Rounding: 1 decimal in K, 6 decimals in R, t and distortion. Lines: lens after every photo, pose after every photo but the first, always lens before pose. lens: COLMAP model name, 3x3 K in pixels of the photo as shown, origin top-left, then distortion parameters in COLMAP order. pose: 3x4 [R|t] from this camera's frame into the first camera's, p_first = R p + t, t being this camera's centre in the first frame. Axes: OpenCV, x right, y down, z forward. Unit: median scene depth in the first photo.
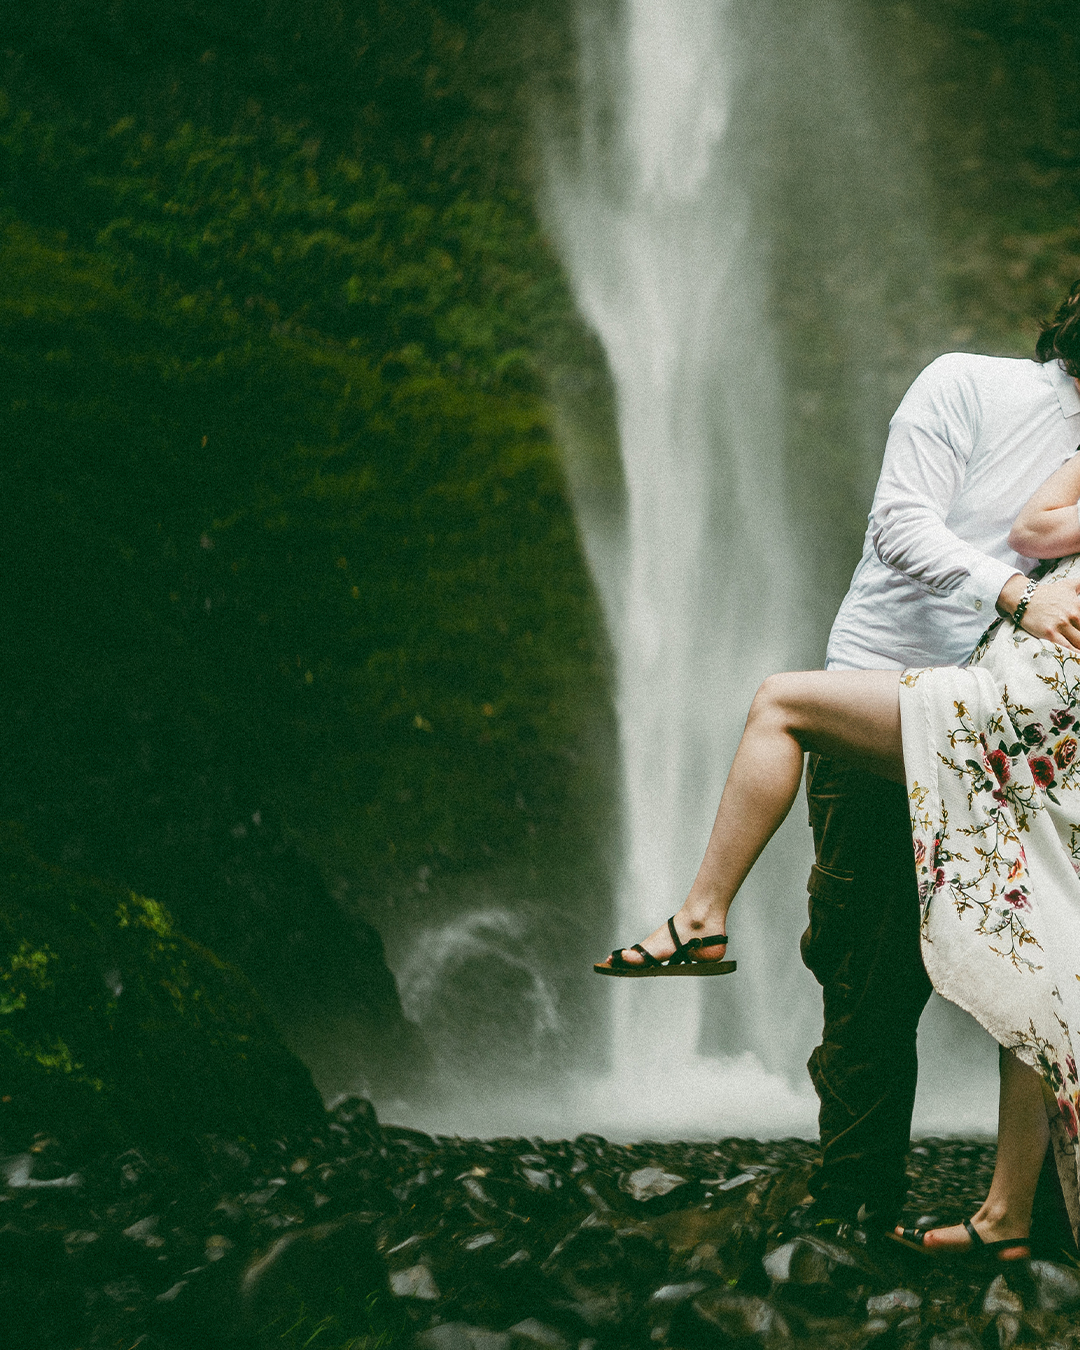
lens RADIAL K [[2654.1, 0, 539.9], [0, 2654.1, 793.3], [0, 0, 1]] dist [0.062889, -0.134563]
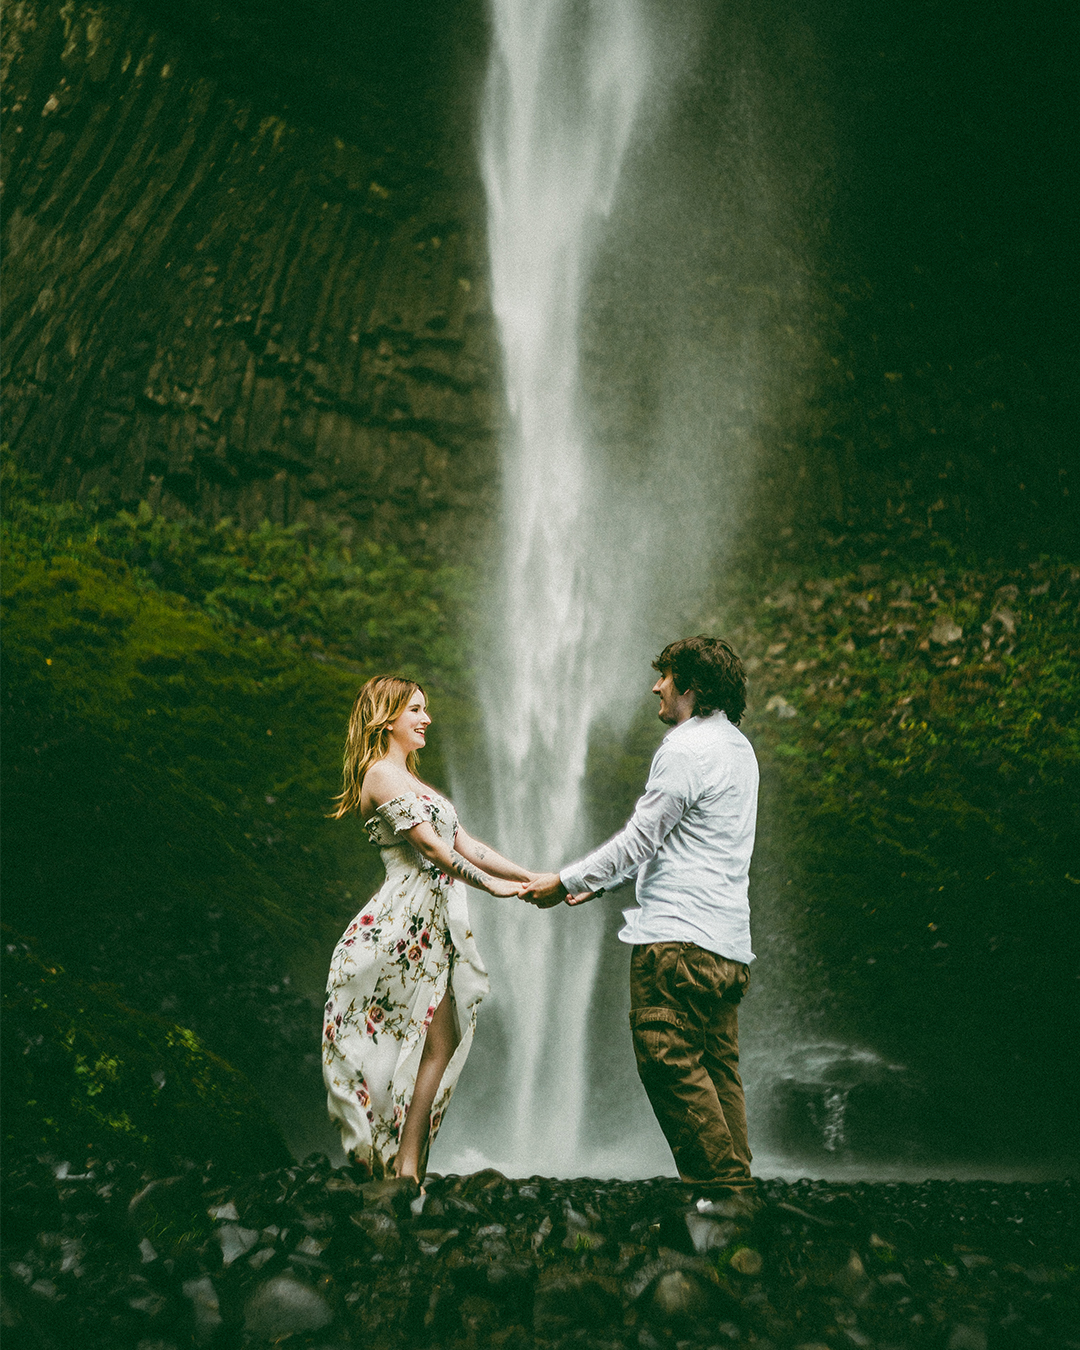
lens RADIAL K [[2654.1, 0, 539.9], [0, 2654.1, 793.3], [0, 0, 1]] dist [0.062889, -0.134563]
pose [[0.990625, -0.017161, -0.135526, 0.224956], [0.008199, 0.997759, -0.066411, 0.003963], [0.136362, 0.064677, 0.988546, -0.461801]]
